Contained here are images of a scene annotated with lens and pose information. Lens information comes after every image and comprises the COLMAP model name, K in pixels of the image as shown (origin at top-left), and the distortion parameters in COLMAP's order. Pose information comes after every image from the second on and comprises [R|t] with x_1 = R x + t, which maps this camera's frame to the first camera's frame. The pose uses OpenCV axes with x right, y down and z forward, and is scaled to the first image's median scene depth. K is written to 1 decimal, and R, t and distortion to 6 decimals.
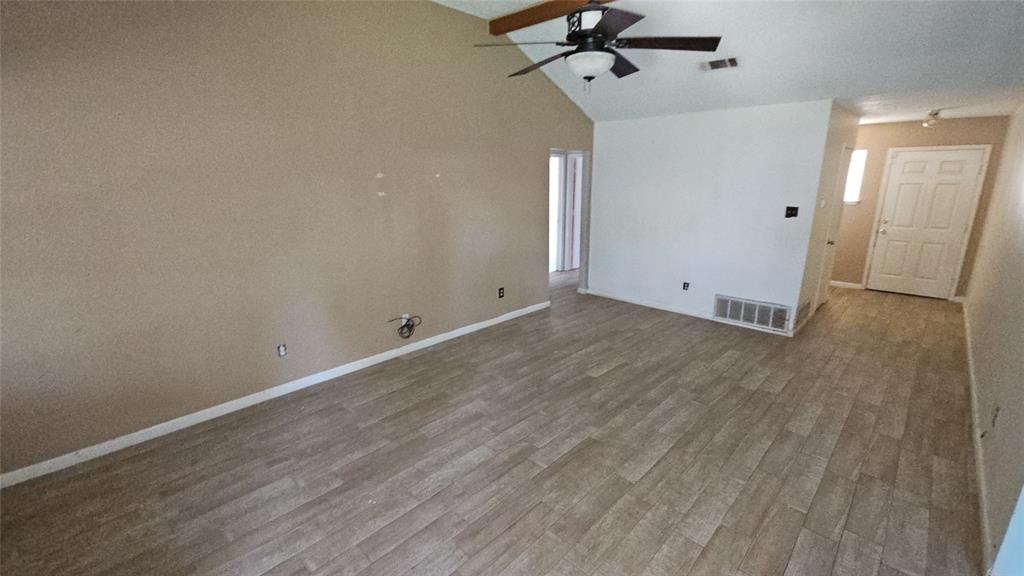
lens RADIAL K [[431.6, 0, 518.9], [0, 431.6, 292.4], [0, 0, 1]] dist [-0.000347, -0.000653]
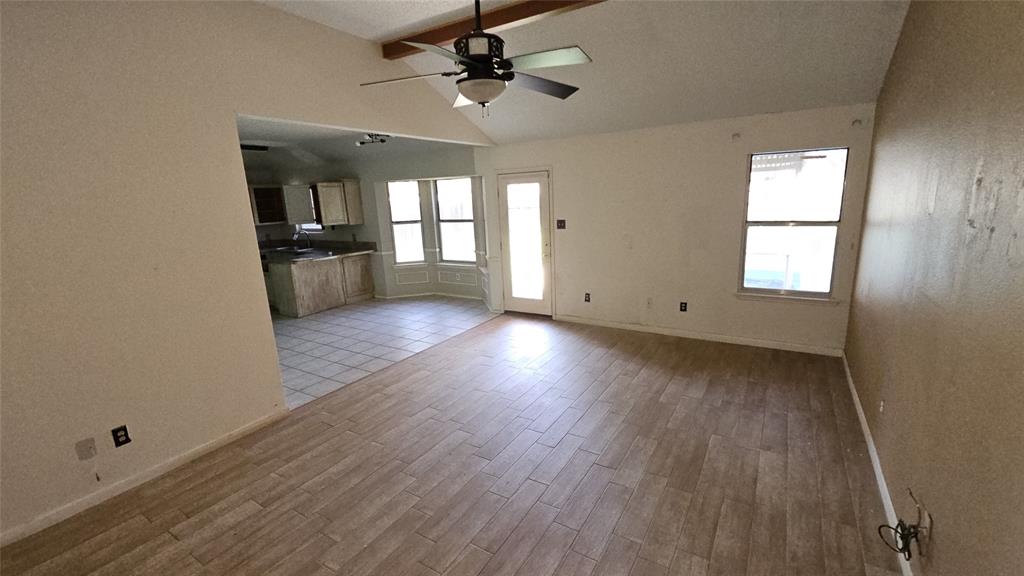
lens RADIAL K [[431.6, 0, 518.9], [0, 431.6, 292.4], [0, 0, 1]] dist [-0.000347, -0.000653]
pose [[-0.976693, 0.090989, -0.194403, 0.200117], [-0.009739, 0.885986, 0.463609, -0.364761], [0.214422, 0.454697, -0.864450, 1.319426]]
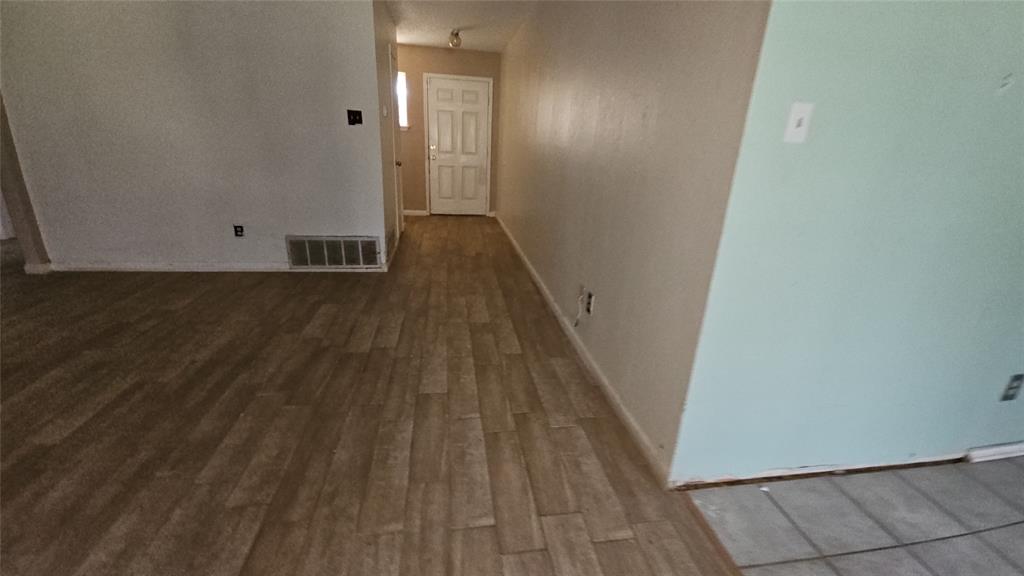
lens RADIAL K [[420.5, 0, 517.7], [0, 420.5, 290.8], [0, 0, 1]] dist [-0.000018, -0.000346]
pose [[0.597356, -0.237934, 0.765868, 0.168675], [0.153848, 0.971237, 0.181739, 0.035087], [-0.787081, 0.009264, 0.616780, 0.344357]]
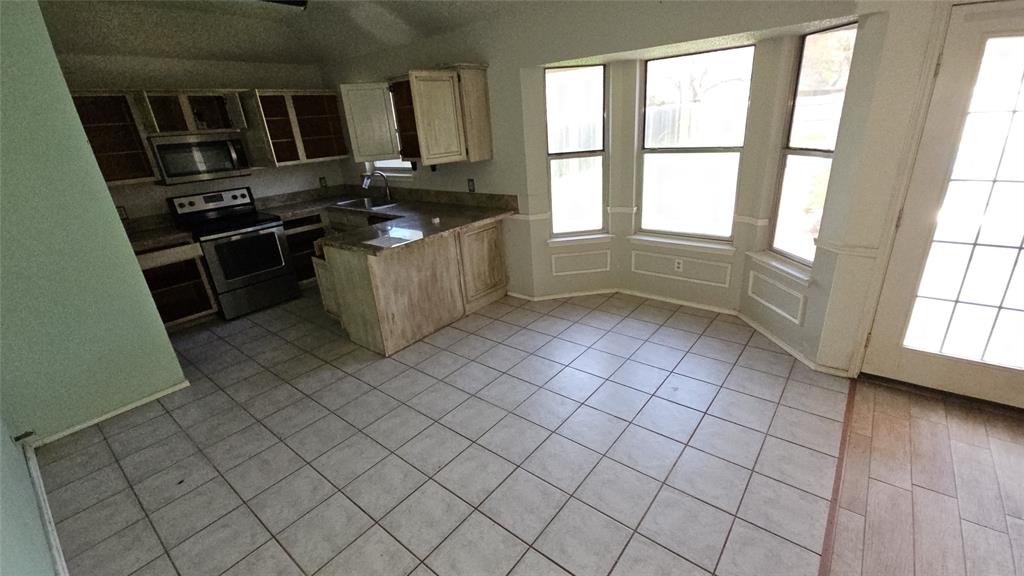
lens RADIAL K [[431.6, 0, 518.9], [0, 431.6, 292.4], [0, 0, 1]] dist [-0.000347, -0.000653]
pose [[-0.993631, 0.097968, -0.055681, 0.517079], [0.045558, 0.801192, 0.596671, -0.063903], [0.103066, 0.590334, -0.800552, 0.292655]]
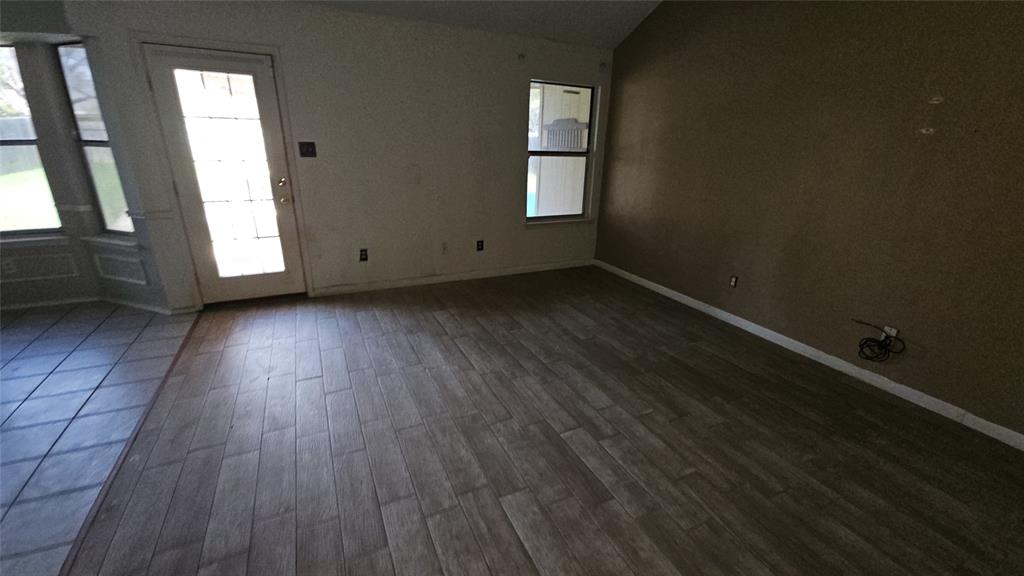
lens RADIAL K [[420.5, 0, 517.7], [0, 420.5, 290.8], [0, 0, 1]] dist [-0.000018, -0.000346]
pose [[-0.343469, 0.308356, -0.887100, 0.520778], [-0.270766, 0.871943, 0.407923, -0.115126], [0.899286, 0.380305, -0.215993, 0.692468]]
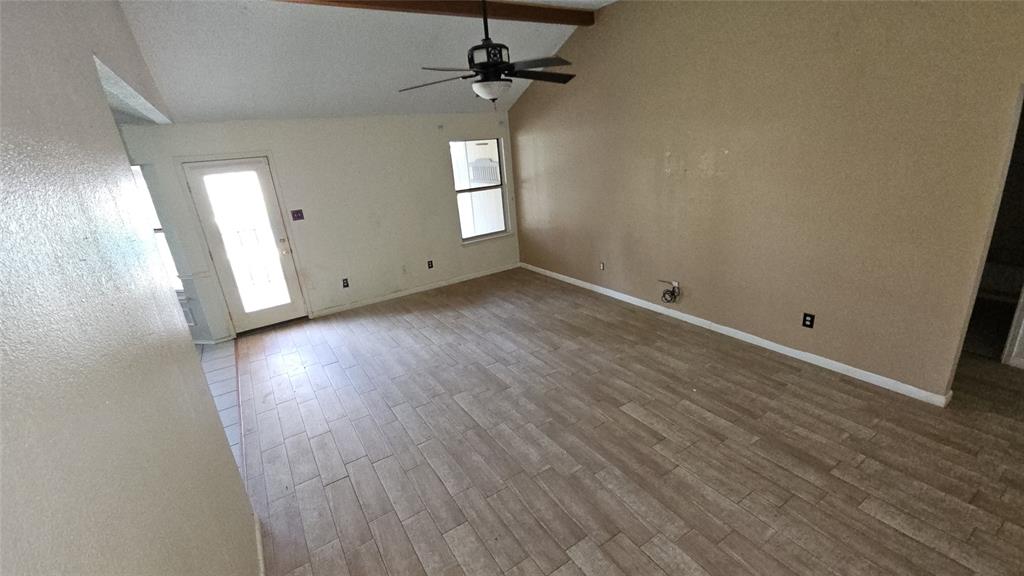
lens RADIAL K [[431.6, 0, 518.9], [0, 431.6, 292.4], [0, 0, 1]] dist [-0.000347, -0.000653]
pose [[-0.223887, 0.337304, -0.914386, 0.937327], [-0.177072, 0.908509, 0.378492, -0.303005], [0.958395, 0.246652, -0.143676, 0.882271]]
